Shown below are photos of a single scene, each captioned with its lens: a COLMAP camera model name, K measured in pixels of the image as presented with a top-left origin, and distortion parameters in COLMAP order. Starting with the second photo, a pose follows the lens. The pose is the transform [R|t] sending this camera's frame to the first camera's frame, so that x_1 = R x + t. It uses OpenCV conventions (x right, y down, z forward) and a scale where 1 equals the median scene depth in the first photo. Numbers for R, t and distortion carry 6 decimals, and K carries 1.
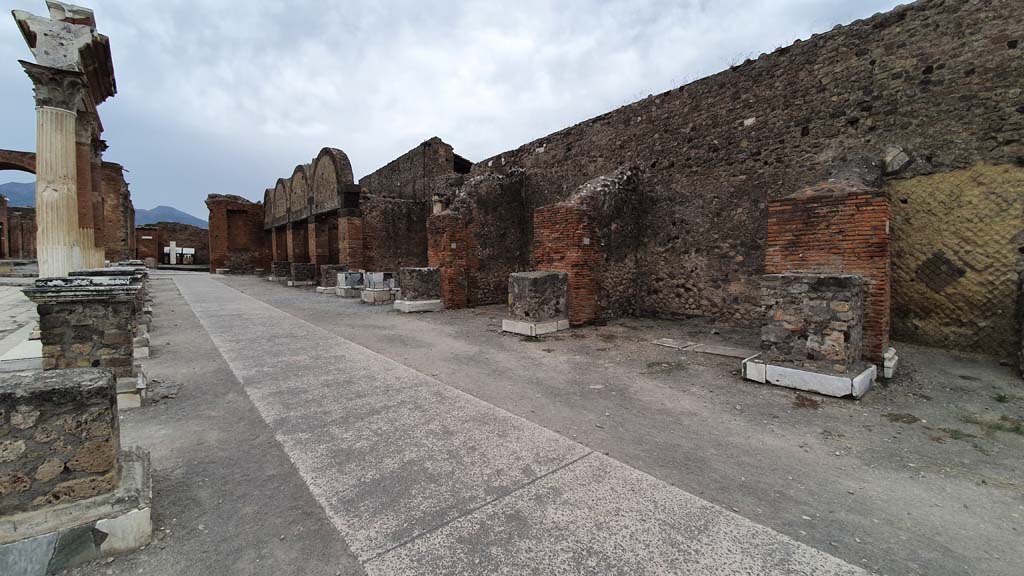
lens RADIAL K [[401.0, 0, 504.6], [0, 401.0, 285.2], [0, 0, 1]] dist [0.011656, -0.015392]
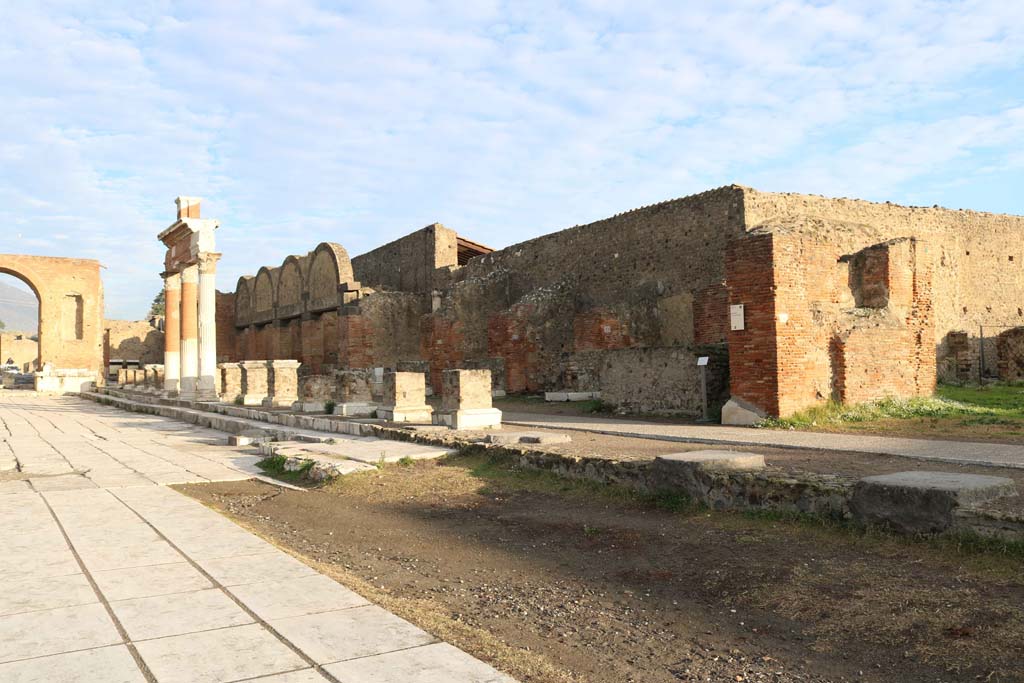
lens RADIAL K [[913.9, 0, 462.2], [0, 913.9, 339.7], [0, 0, 1]] dist [-0.126258, 0.133069]
pose [[0.979465, -0.032052, -0.199050, 0.616850], [0.013693, 0.995578, -0.092933, 0.191573], [0.201148, 0.088299, 0.975573, -2.113014]]
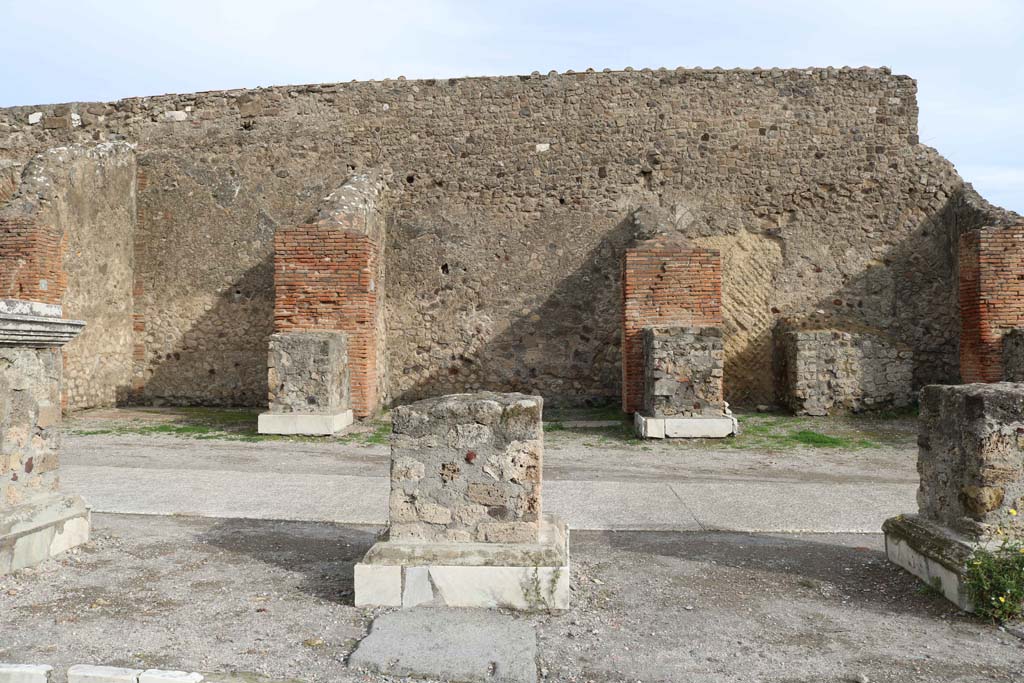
lens RADIAL K [[856.0, 0, 493.0], [0, 856.0, 345.0], [0, 0, 1]] dist [-0.145713, 0.120368]
pose [[0.702839, 0.000750, 0.711348, -0.574222], [0.041725, 0.998234, -0.042278, 0.046385], [-0.710124, 0.059396, 0.701567, -0.081623]]
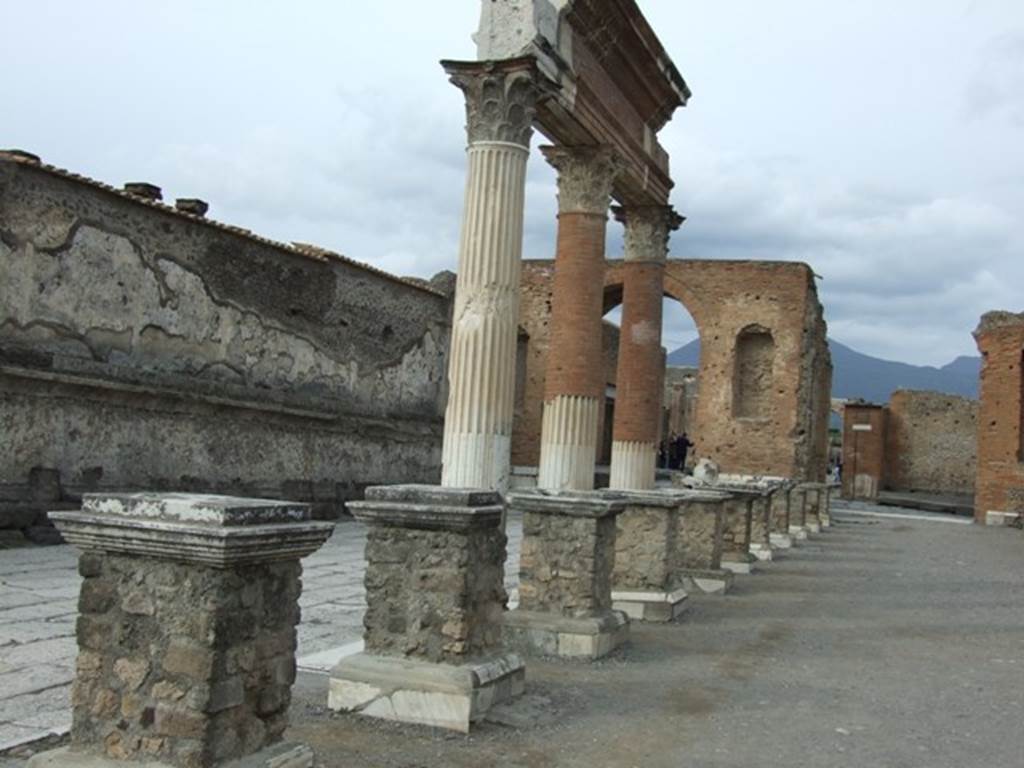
lens RADIAL K [[1177.8, 0, 539.5], [0, 1177.8, 379.2], [0, 0, 1]] dist [0.014185, 0.010192]
pose [[0.498942, -0.036949, -0.865847, 0.080096], [-0.102922, 0.989494, -0.101534, -0.023417], [0.860502, 0.139774, 0.489897, 0.300304]]
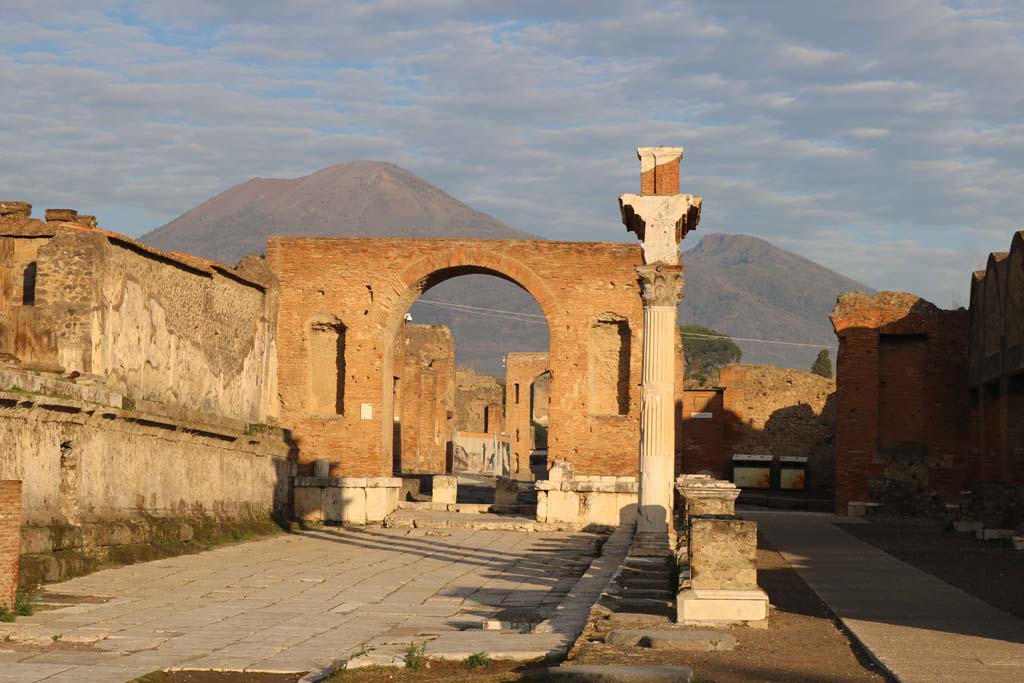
lens RADIAL K [[2468.5, 0, 512.0], [0, 2468.5, 341.5], [0, 0, 1]] dist [0.039120, 0.405222]
pose [[0.707025, -0.037545, -0.706191, 2.032578], [-0.047811, 0.993767, -0.100701, 0.174571], [0.705571, 0.104961, 0.700823, -2.481259]]
